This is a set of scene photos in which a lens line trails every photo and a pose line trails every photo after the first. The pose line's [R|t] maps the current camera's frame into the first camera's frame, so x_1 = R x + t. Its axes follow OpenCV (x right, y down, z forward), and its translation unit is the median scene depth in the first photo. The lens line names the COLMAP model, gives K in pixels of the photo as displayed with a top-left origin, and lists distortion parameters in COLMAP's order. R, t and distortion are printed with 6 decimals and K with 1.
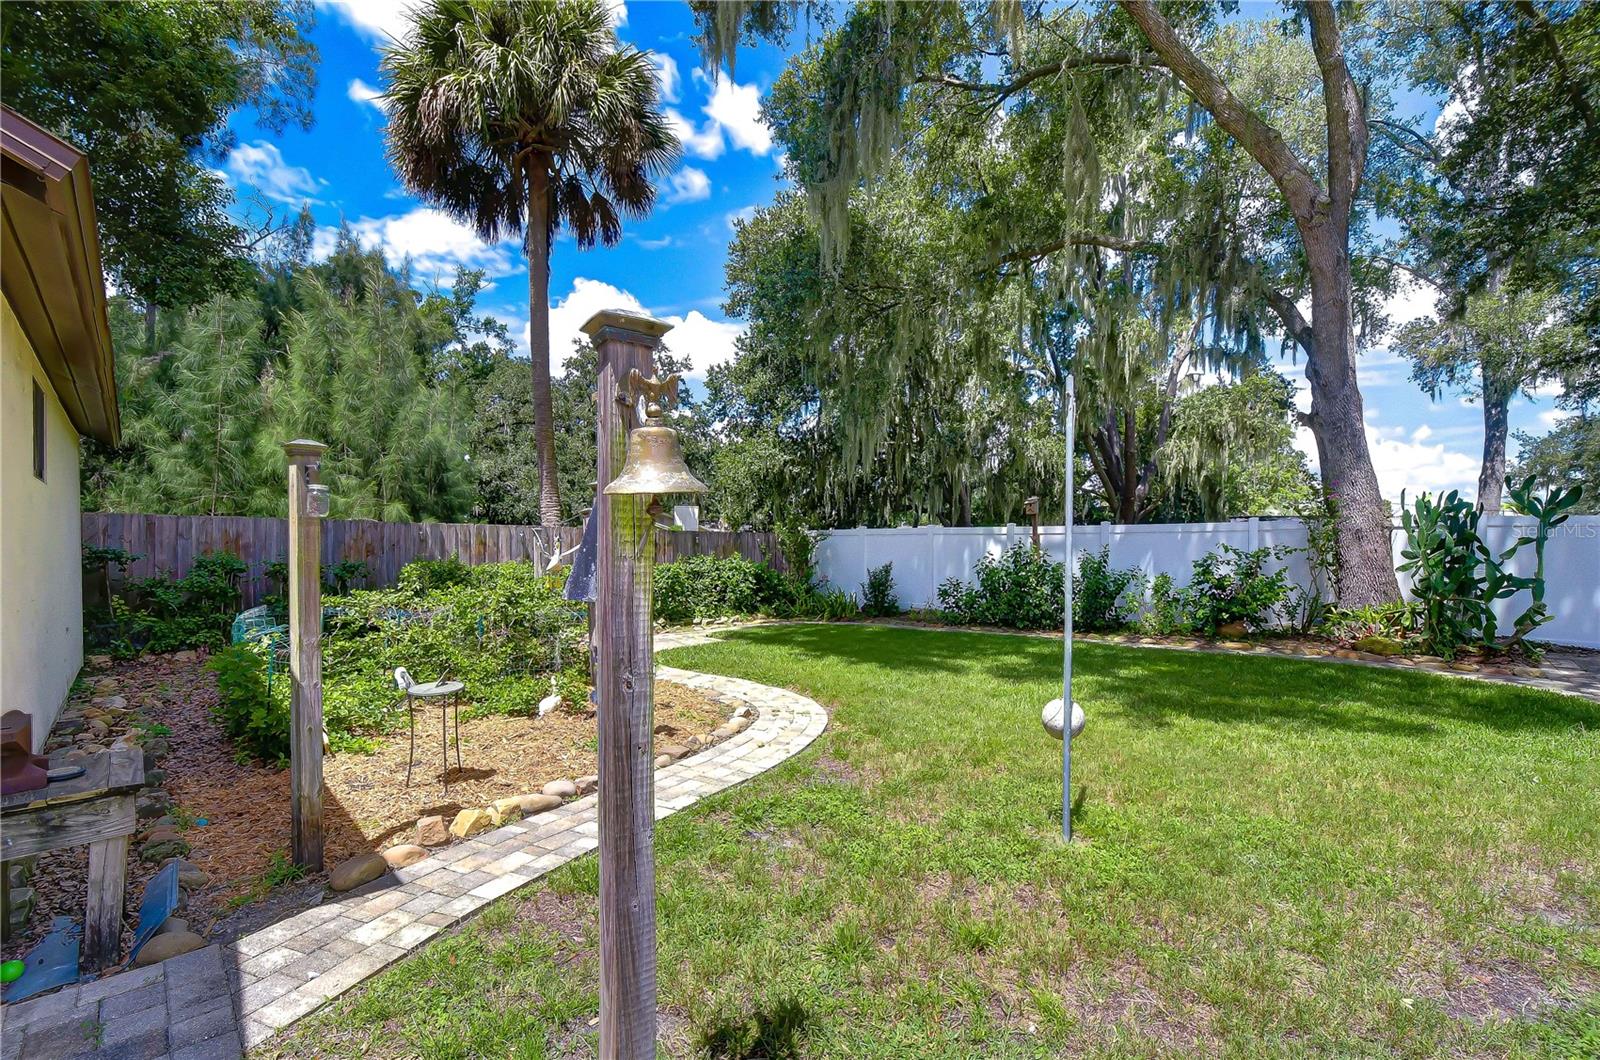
lens RADIAL K [[707.6, 0, 798.0], [0, 707.6, 556.0], [0, 0, 1]] dist [0.018842, -0.000019]
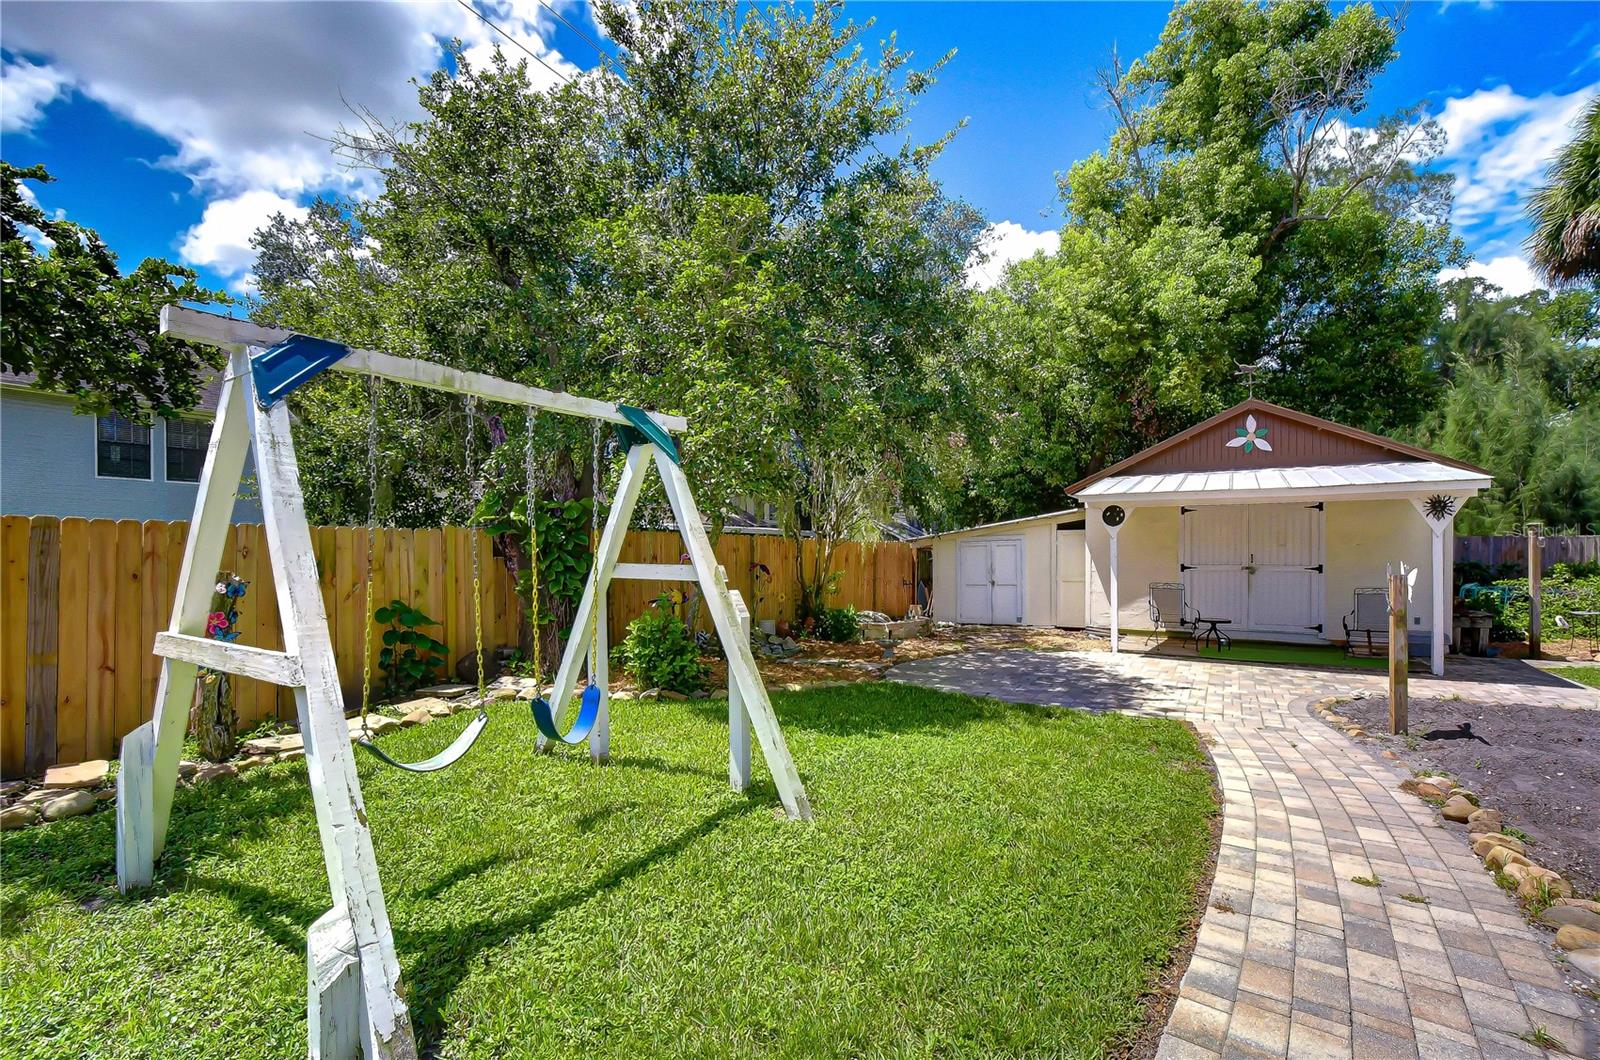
lens RADIAL K [[739.4, 0, 794.3], [0, 739.4, 558.8], [0, 0, 1]] dist [0.001319, -0.003647]
pose [[0.279650, 0.001874, -0.960100, 0.364142], [-0.001281, 0.999998, 0.001579, -0.000830], [0.960101, 0.000788, 0.279651, -0.697372]]
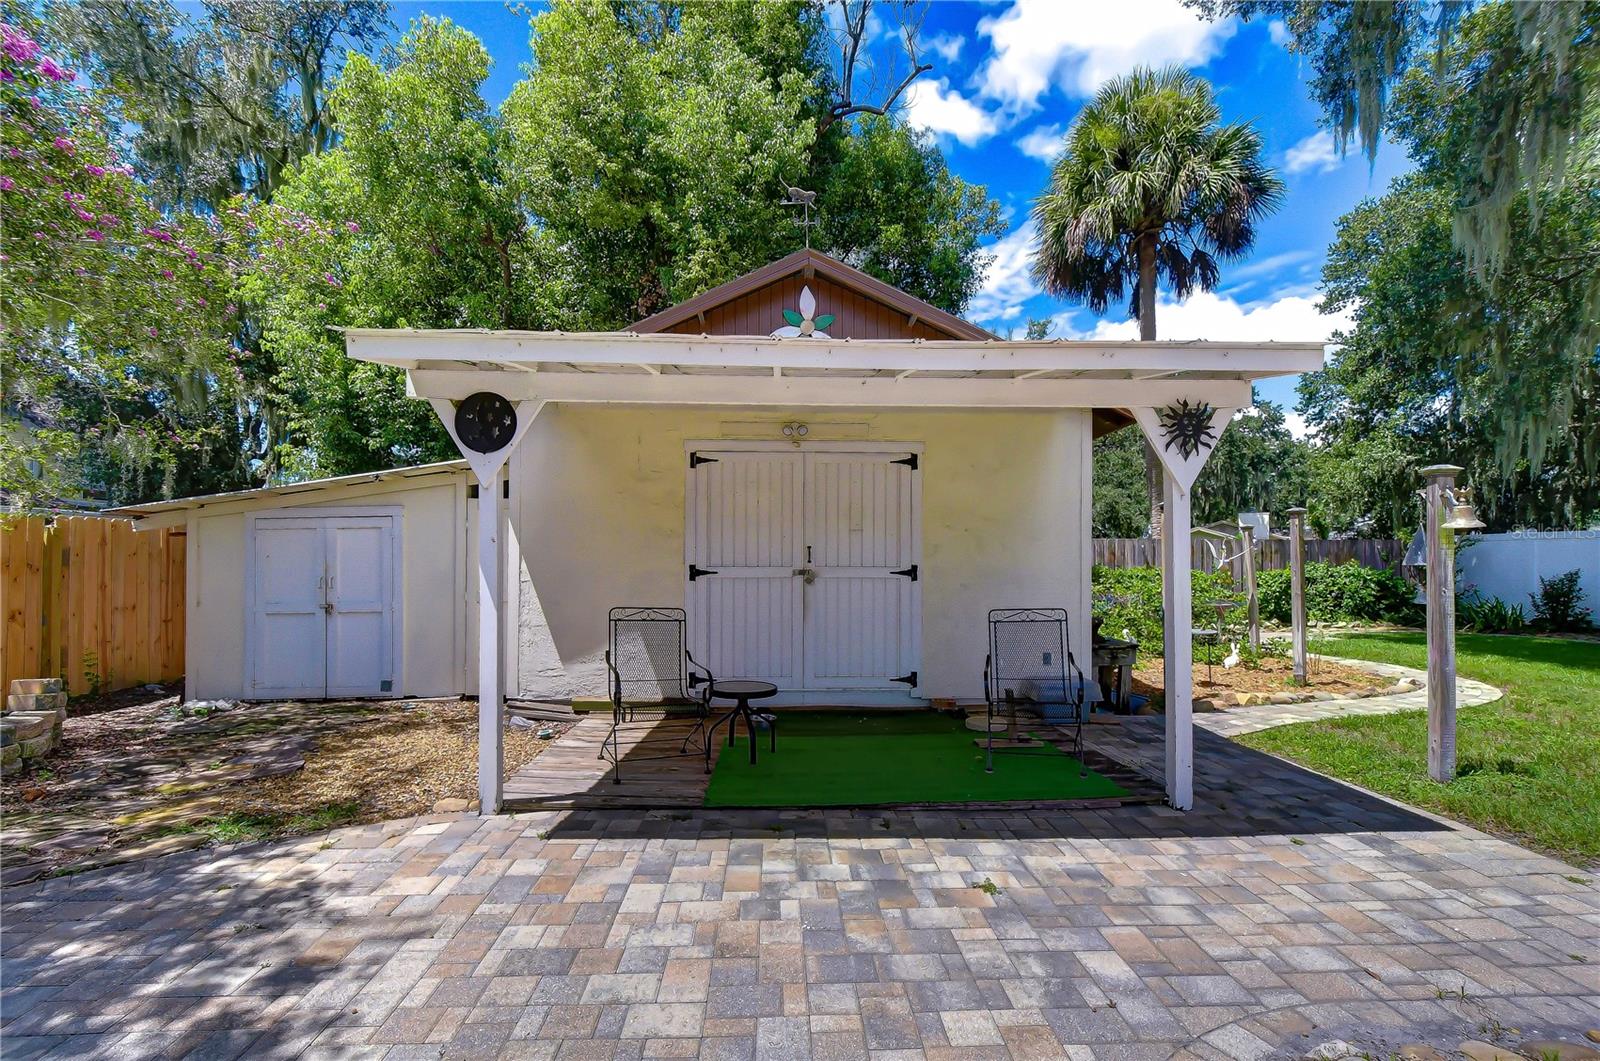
lens RADIAL K [[701.3, 0, 806.7], [0, 701.3, 555.6], [0, 0, 1]] dist [-0.001710, -0.000726]
pose [[0.761964, -0.011929, -0.647509, -0.035210], [-0.000142, 0.999827, -0.018586, 0.008396], [0.647619, 0.014254, 0.761831, -0.275023]]
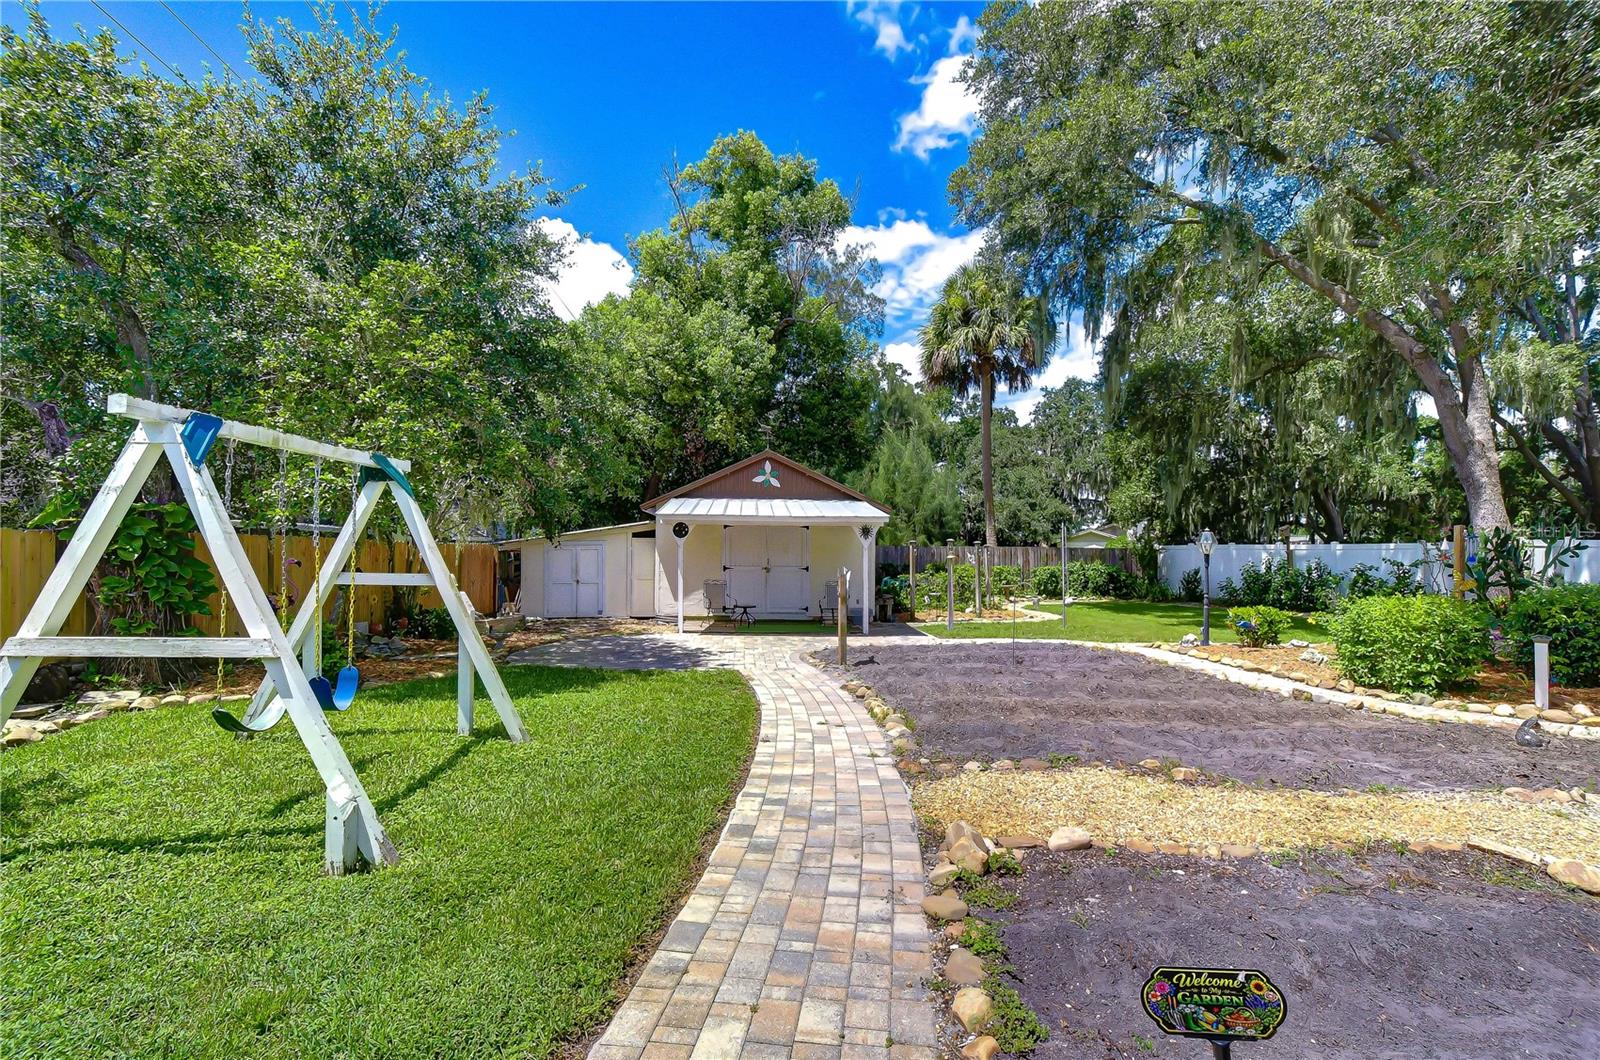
lens RADIAL K [[739.4, 0, 794.3], [0, 739.4, 558.8], [0, 0, 1]] dist [0.001319, -0.003647]
pose [[0.771824, 0.006041, -0.635808, 0.497531], [-0.005272, 0.999981, 0.003102, -0.009530], [0.635815, 0.000958, 0.771841, -0.861441]]
